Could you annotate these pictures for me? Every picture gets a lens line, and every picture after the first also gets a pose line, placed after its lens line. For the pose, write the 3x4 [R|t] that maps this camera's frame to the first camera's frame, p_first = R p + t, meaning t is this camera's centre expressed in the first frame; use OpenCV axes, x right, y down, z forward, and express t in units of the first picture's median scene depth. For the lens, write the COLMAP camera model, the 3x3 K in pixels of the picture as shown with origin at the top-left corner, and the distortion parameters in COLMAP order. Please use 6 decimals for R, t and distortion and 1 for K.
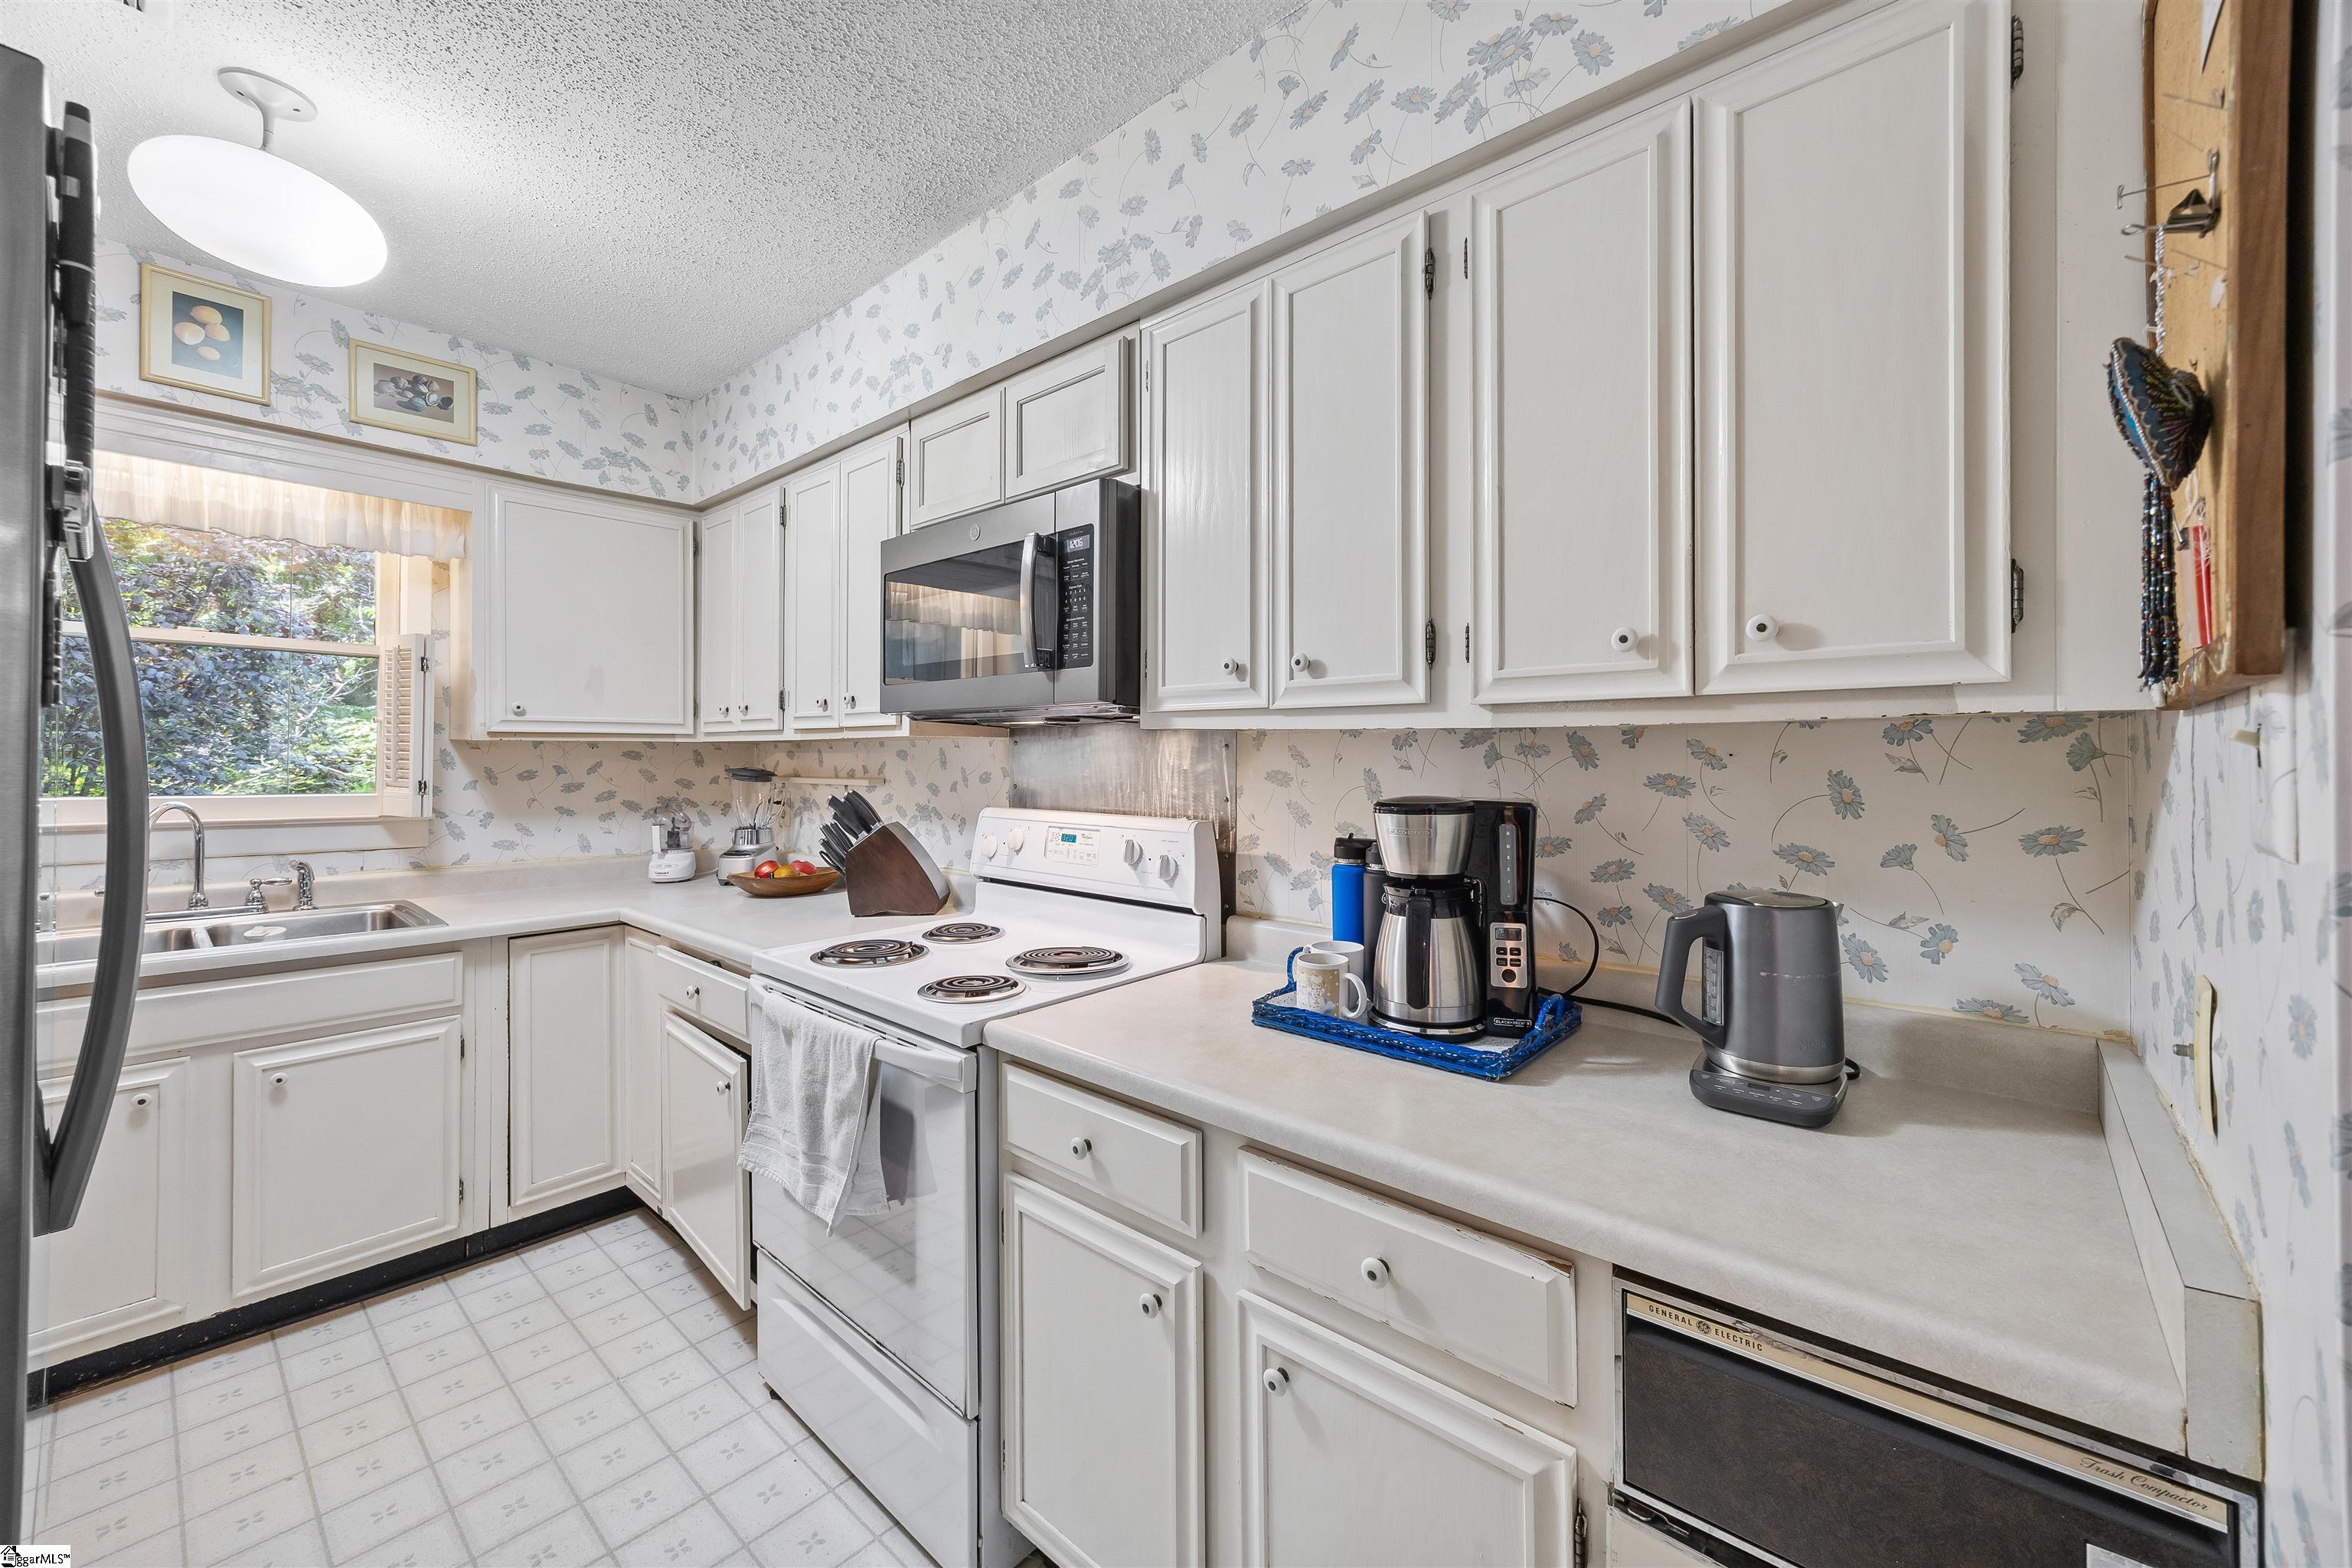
lens RADIAL K [[926.1, 0, 1204.8], [0, 926.1, 752.0], [0, 0, 1]] dist [-0.005654, 0.000507]
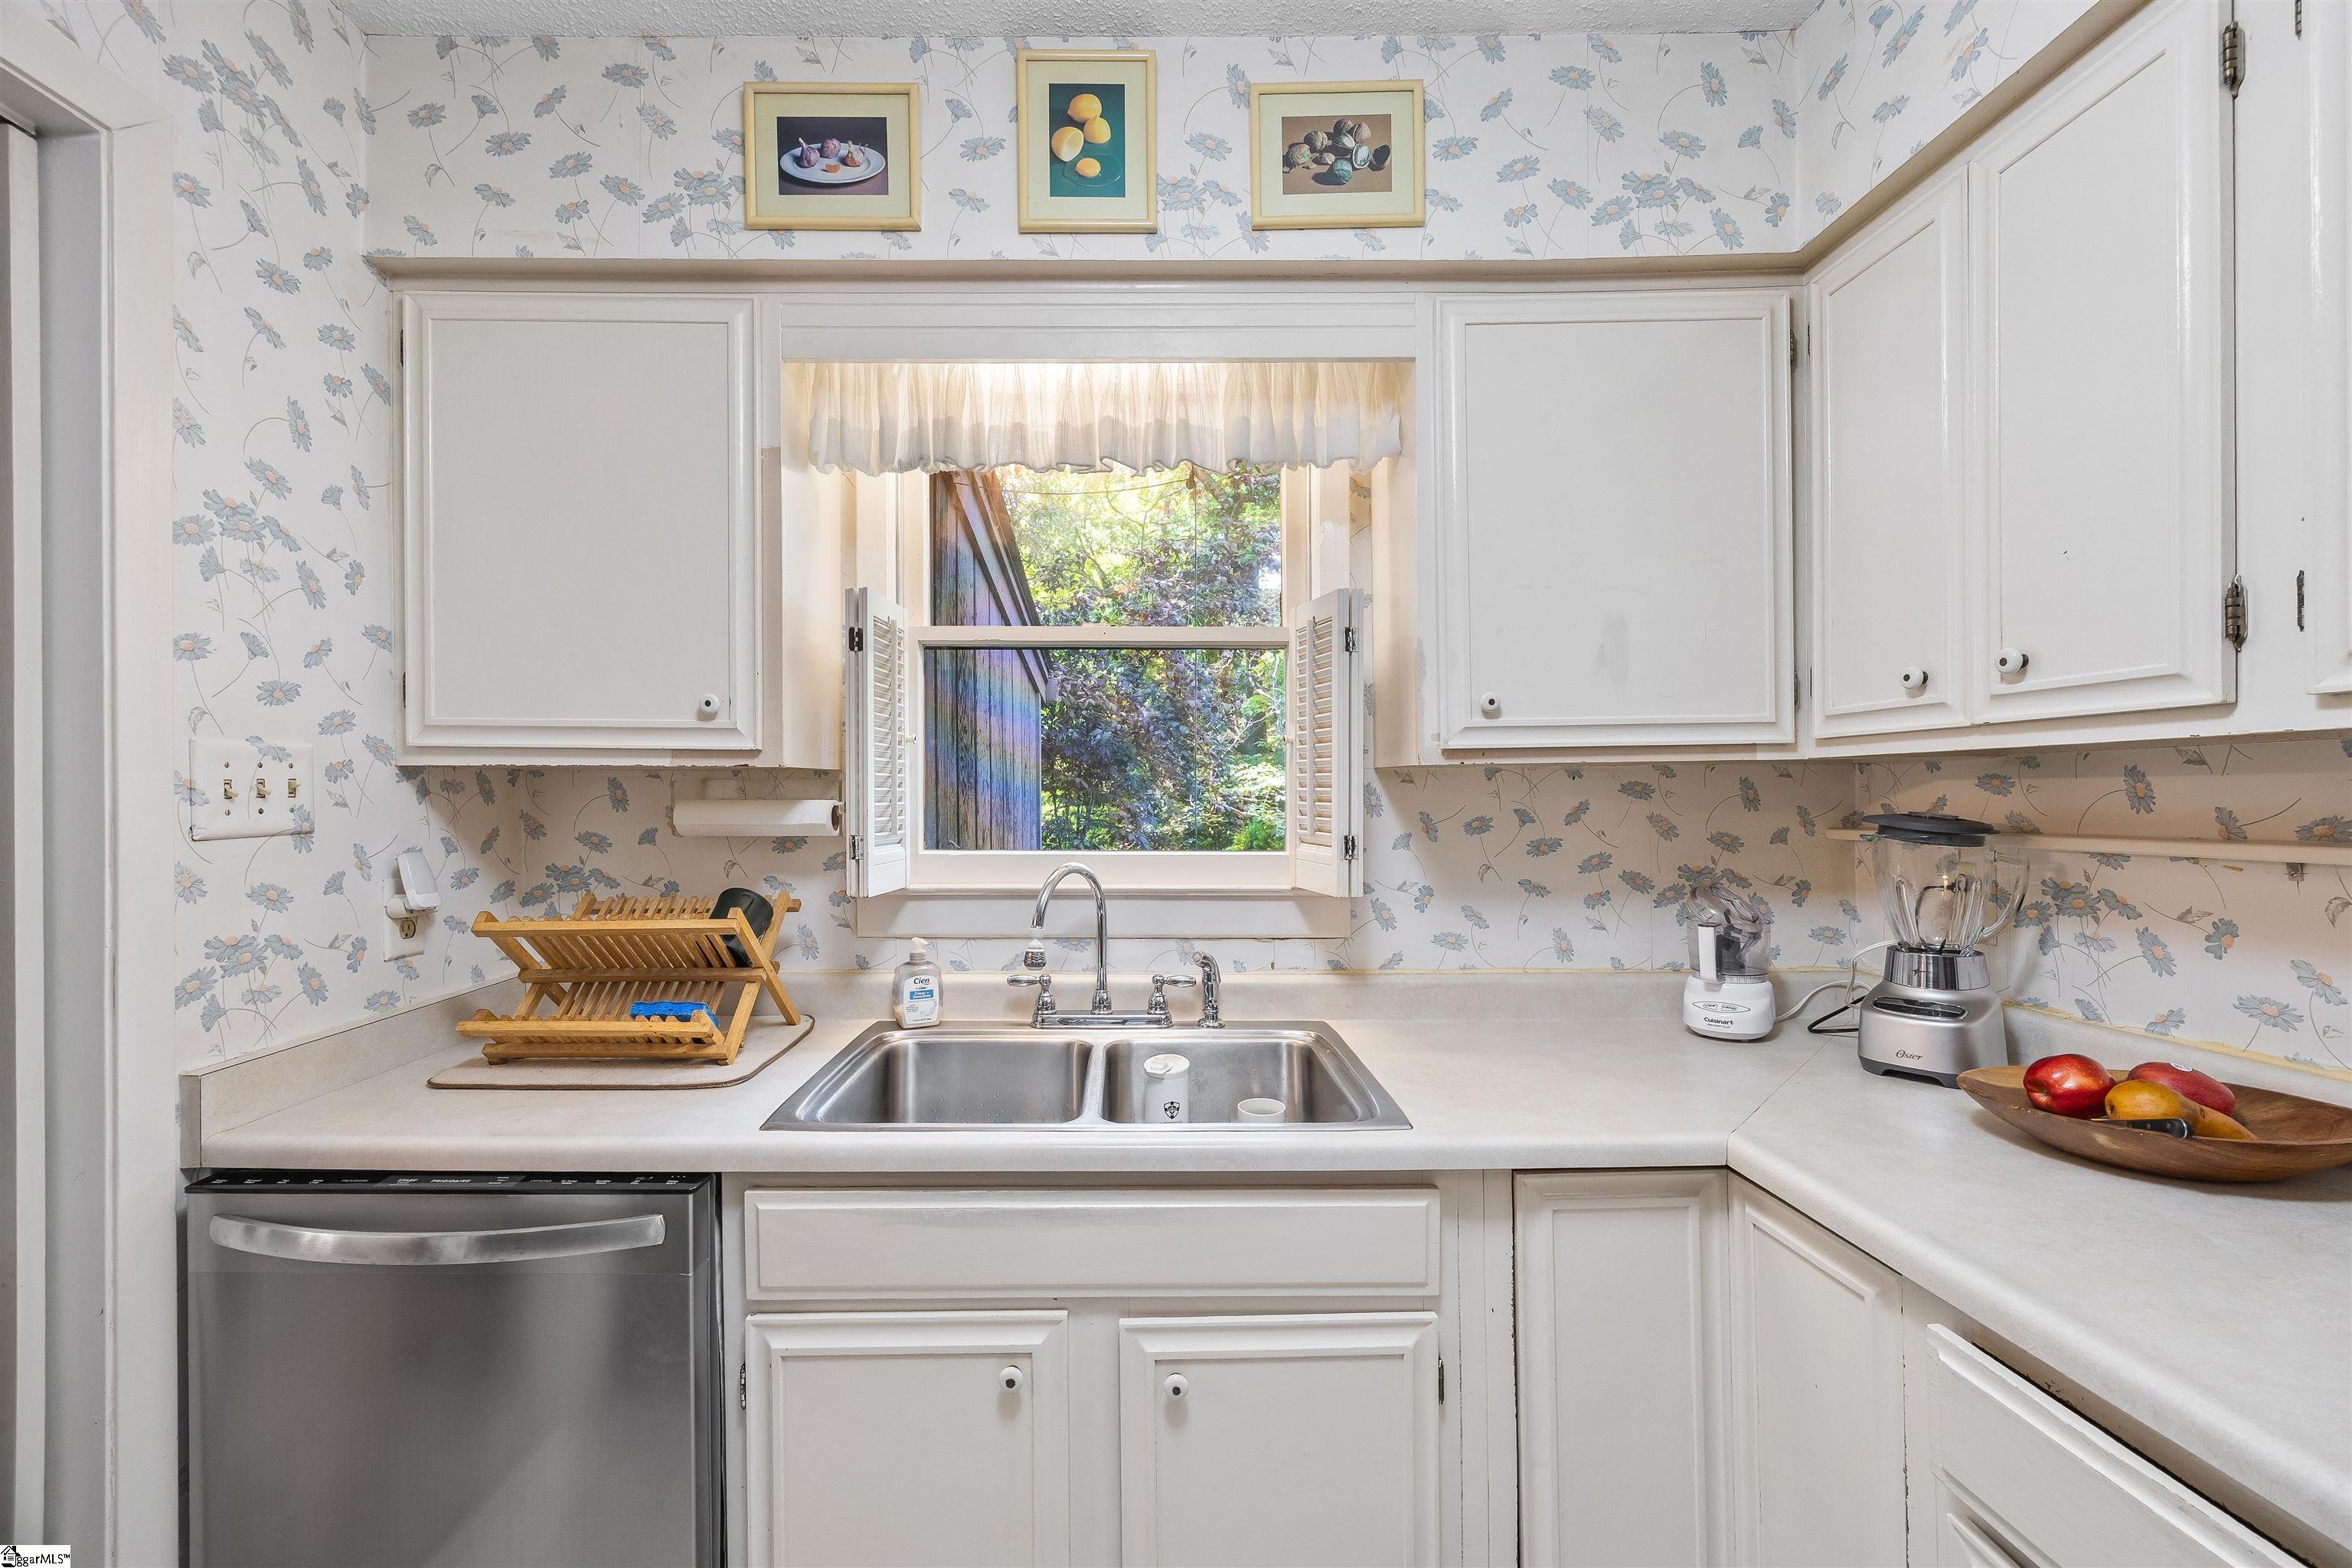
lens RADIAL K [[926.1, 0, 1154.5], [0, 926.1, 799.9], [0, 0, 1]] dist [-0.005654, 0.000507]
pose [[0.669202, -0.007487, -0.743043, -0.477525], [0.013206, 0.999911, 0.001818, 0.005426], [0.742963, -0.011030, 0.669241, 0.495542]]
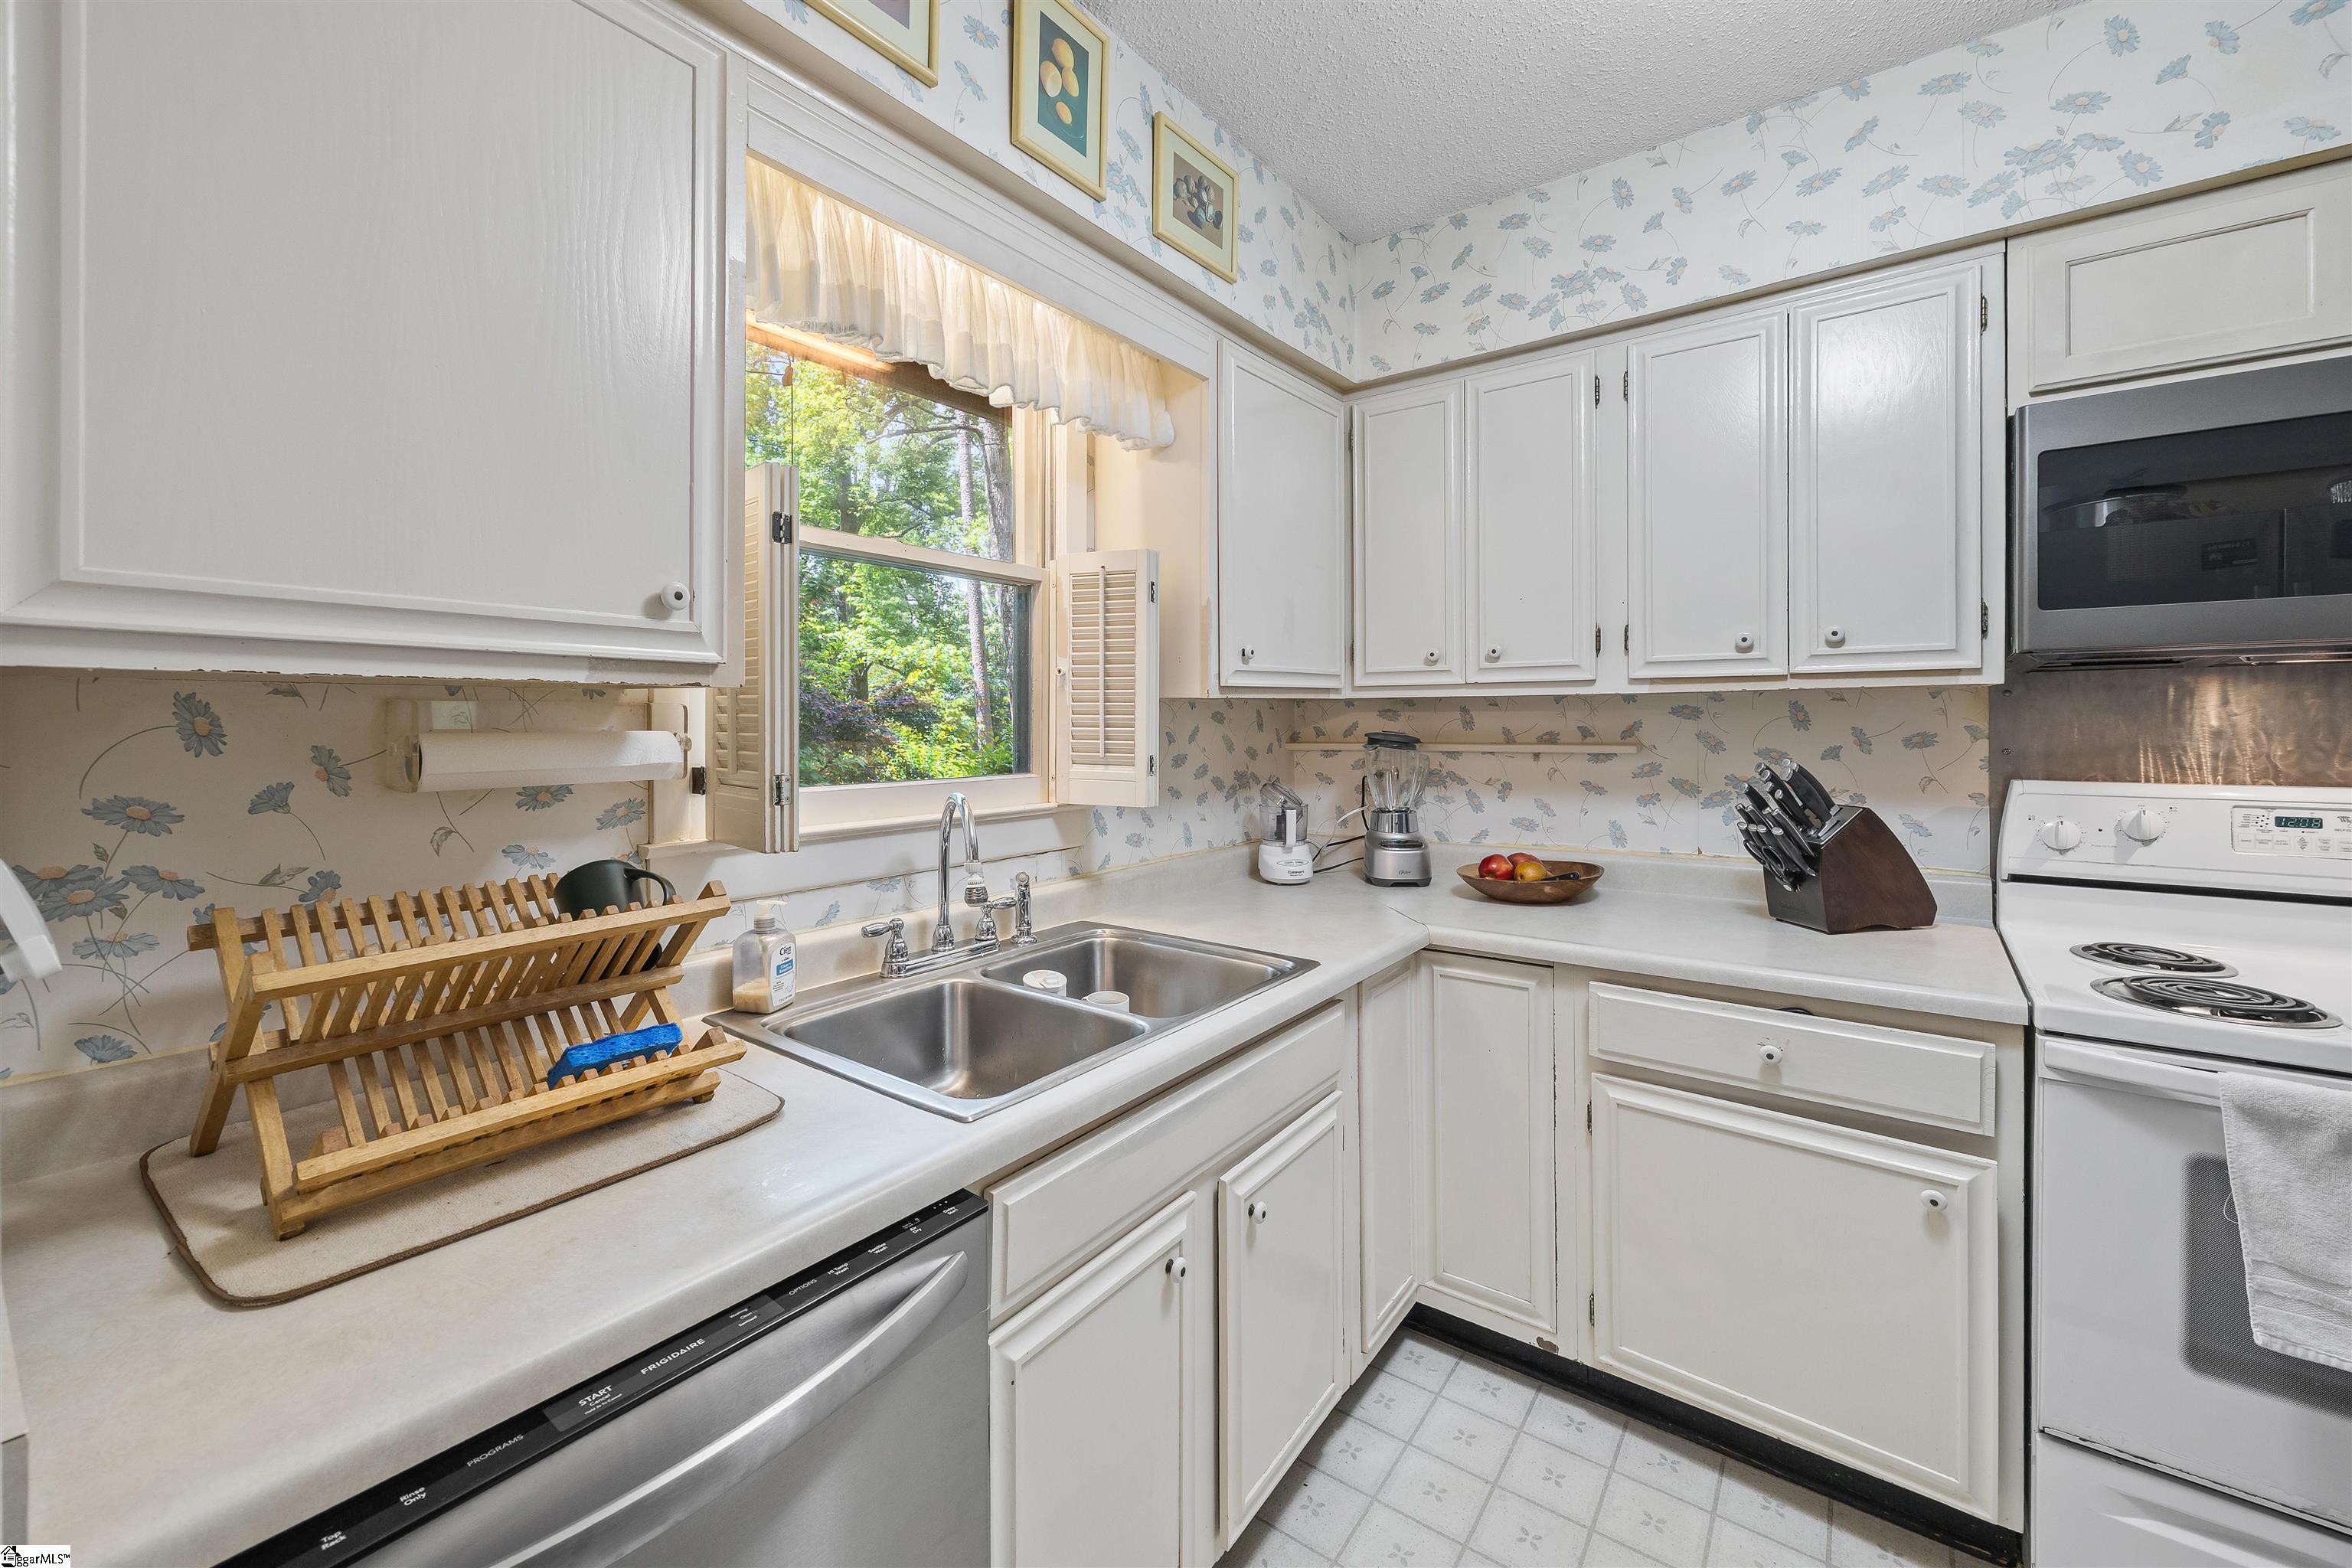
lens RADIAL K [[926.1, 0, 1113.5], [0, 926.1, 726.1], [0, 0, 1]] dist [-0.005654, 0.000507]
pose [[0.999084, -0.013432, 0.040630, -0.888752], [0.012864, 0.999816, 0.014212, -0.002397], [-0.040813, -0.013677, 0.999073, 0.276991]]
